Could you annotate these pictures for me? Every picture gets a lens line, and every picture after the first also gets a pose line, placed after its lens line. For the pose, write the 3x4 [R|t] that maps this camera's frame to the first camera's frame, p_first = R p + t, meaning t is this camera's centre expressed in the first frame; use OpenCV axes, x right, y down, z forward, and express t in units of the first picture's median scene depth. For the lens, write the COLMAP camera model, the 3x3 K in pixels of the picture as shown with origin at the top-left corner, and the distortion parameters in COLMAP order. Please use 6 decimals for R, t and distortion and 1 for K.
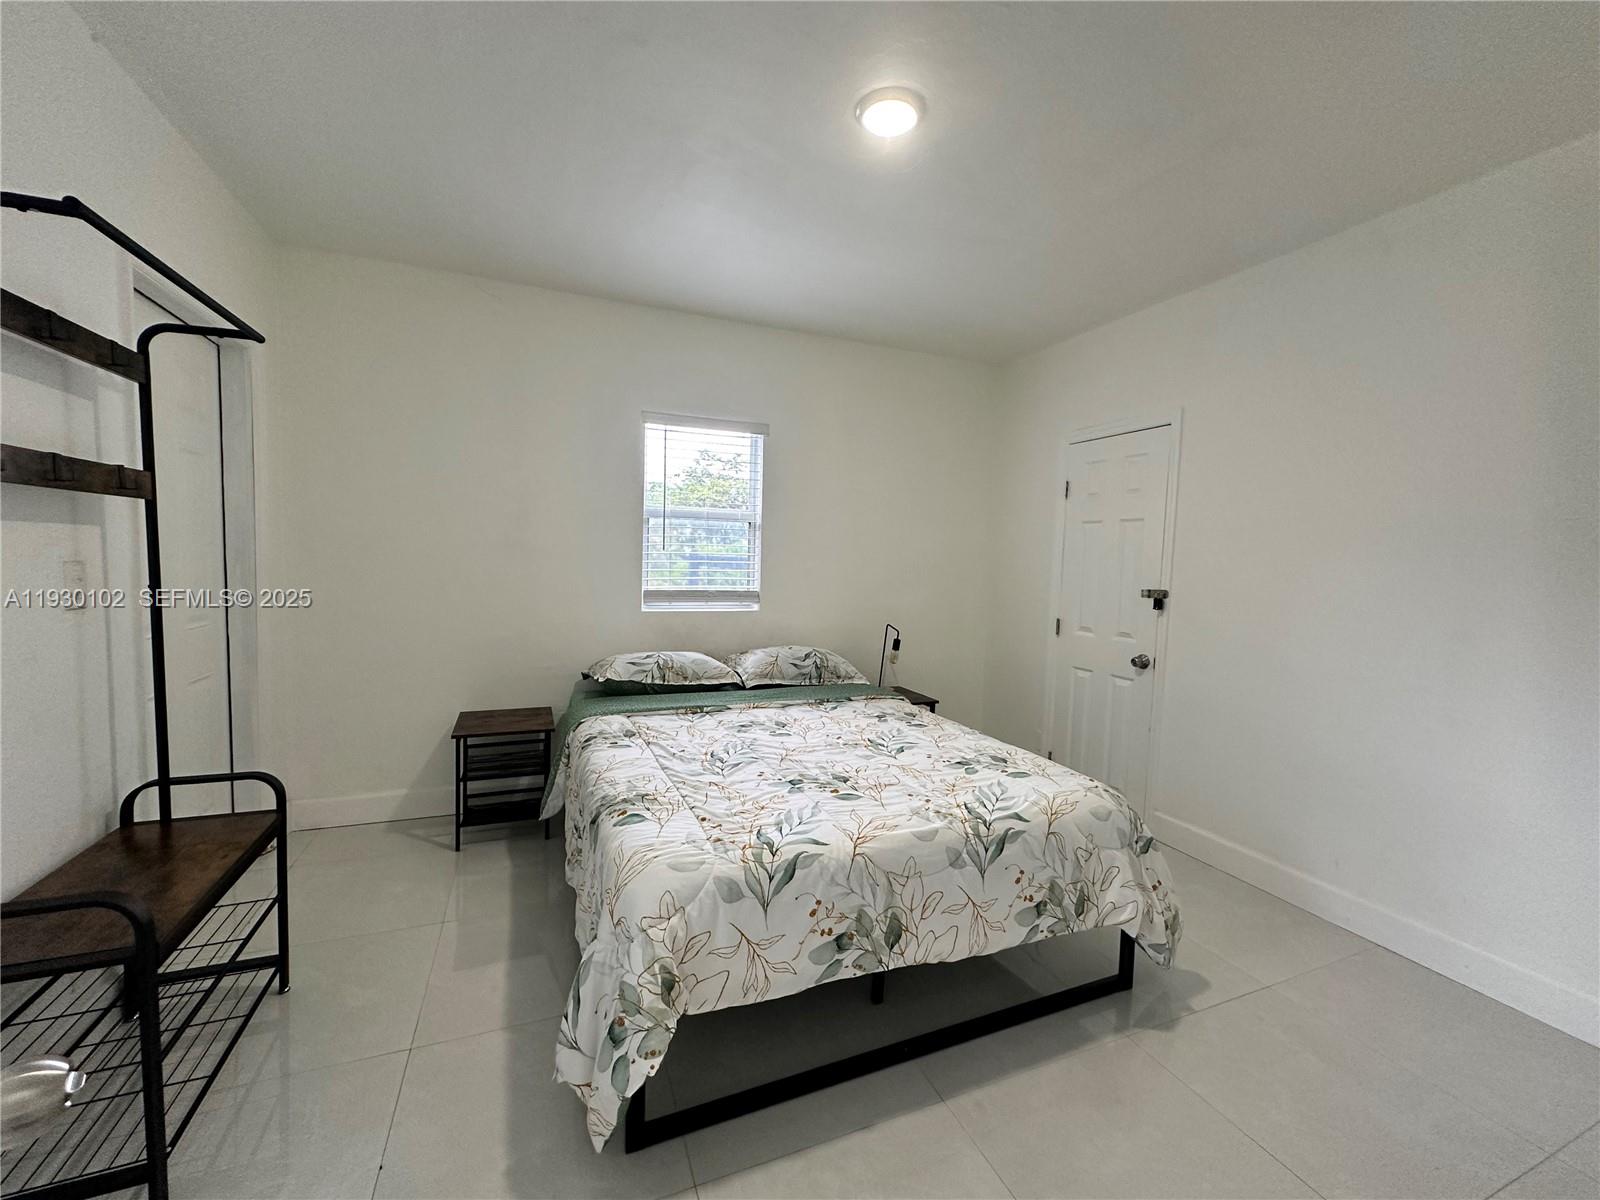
lens RADIAL K [[638.8, 0, 798.7], [0, 638.8, 600.8], [0, 0, 1]] dist [-0.003011, 0.001181]
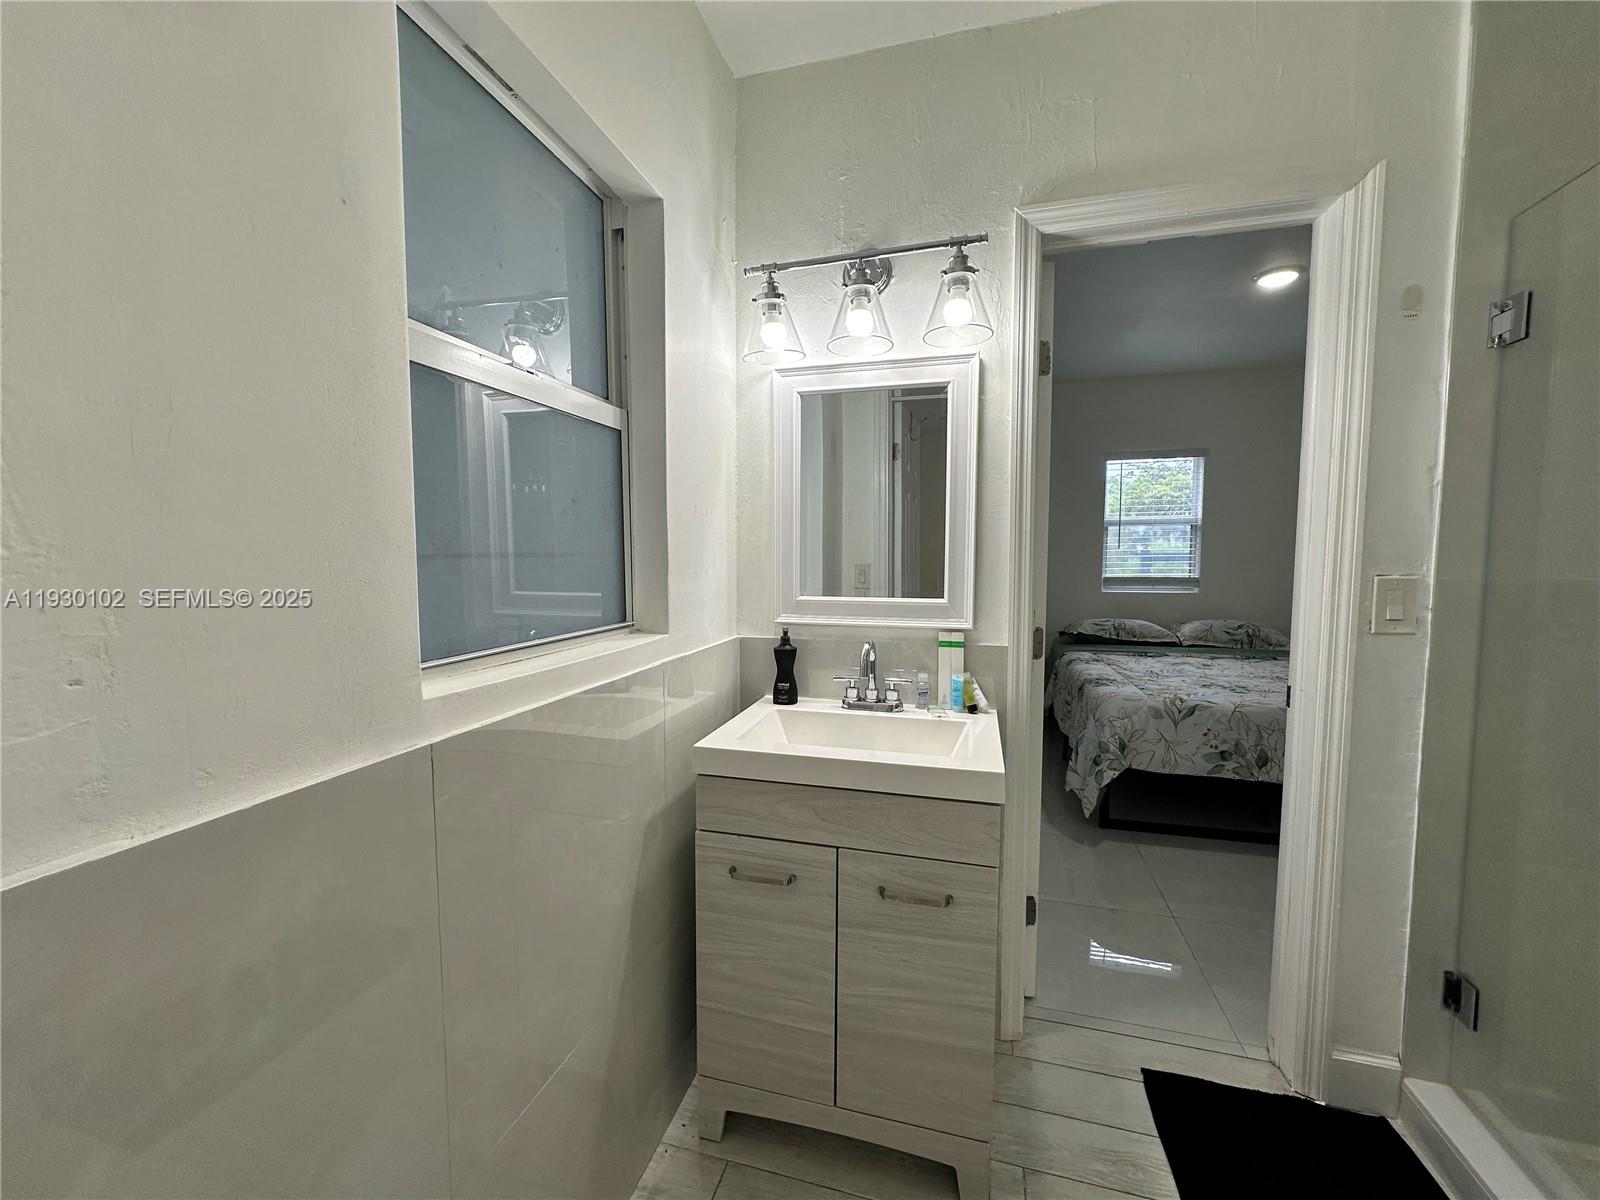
lens RADIAL K [[638.8, 0, 798.7], [0, 638.8, 600.8], [0, 0, 1]] dist [-0.003011, 0.001181]
pose [[0.787467, 0.013403, -0.616211, 0.191498], [-0.015324, 0.999880, 0.002166, 0.082113], [0.616166, 0.007737, 0.787578, -1.025119]]
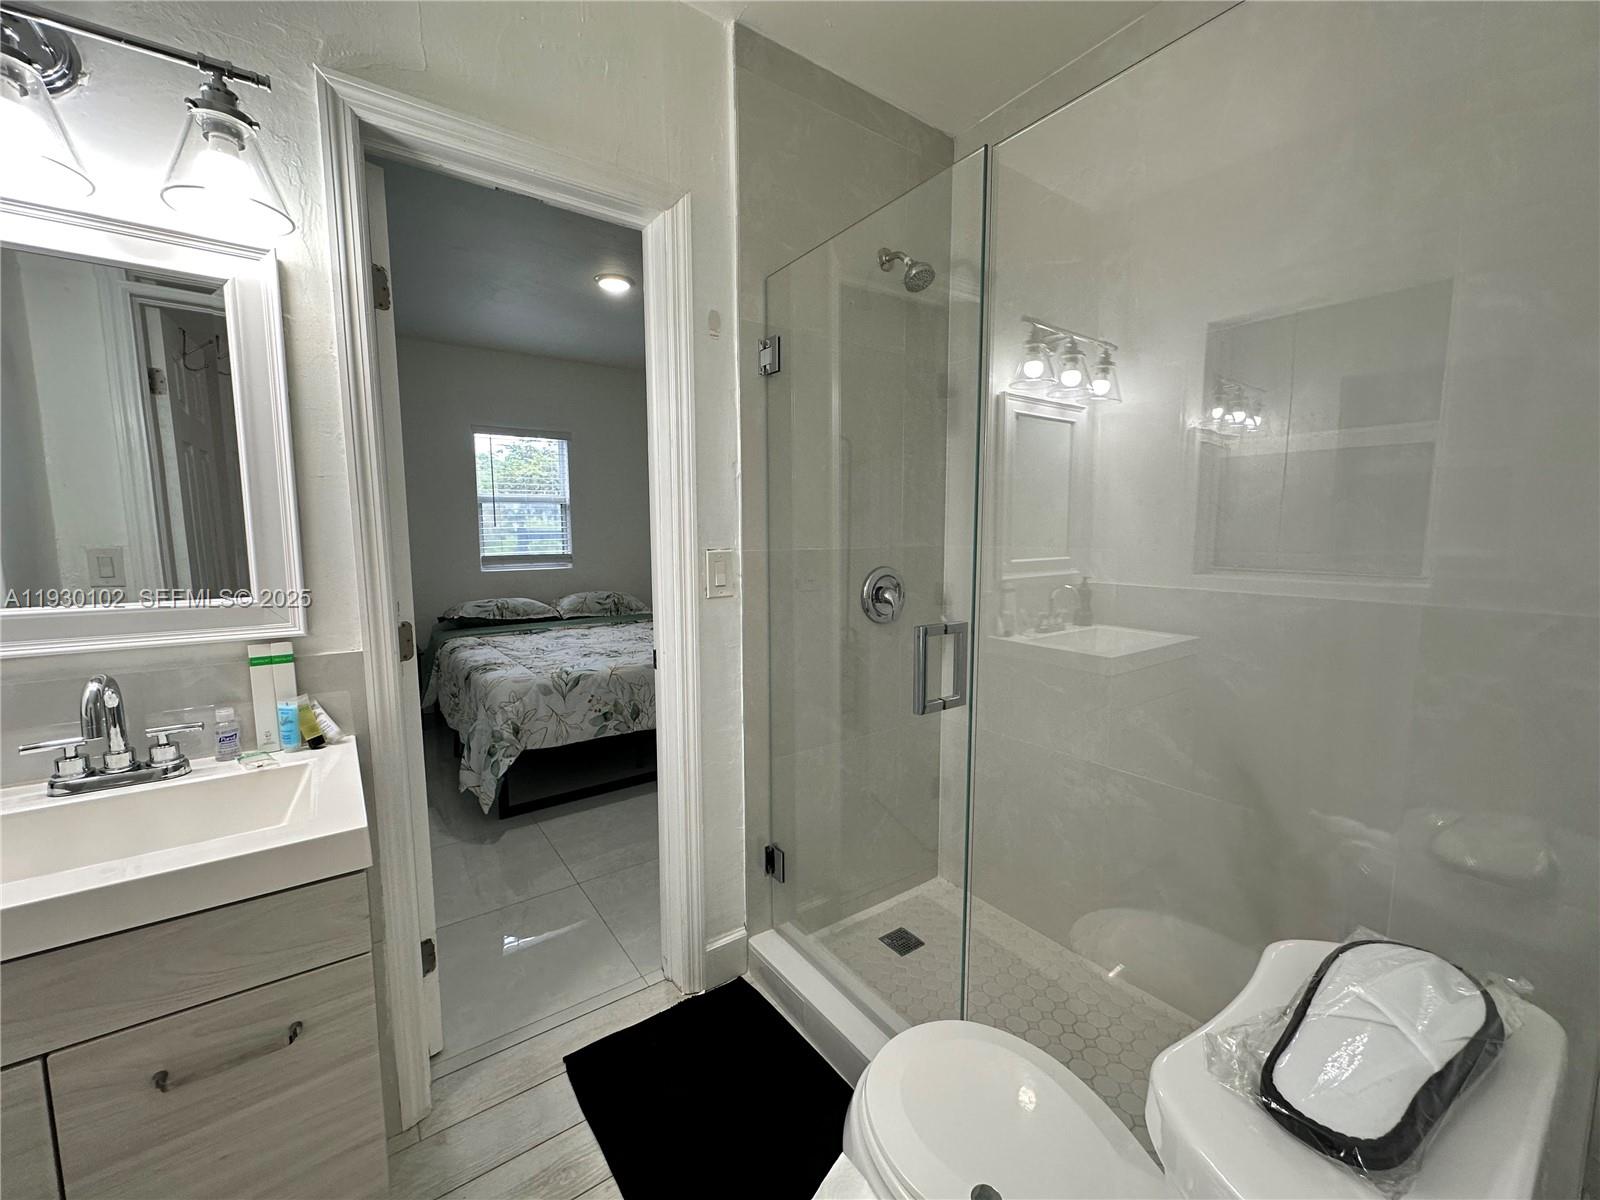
lens RADIAL K [[638.8, 0, 798.7], [0, 638.8, 600.8], [0, 0, 1]] dist [-0.003011, 0.001181]
pose [[0.970717, -0.058407, 0.233018, 0.174238], [0.047464, 0.997503, 0.052300, 0.074051], [-0.235491, -0.039709, 0.971065, -0.923952]]
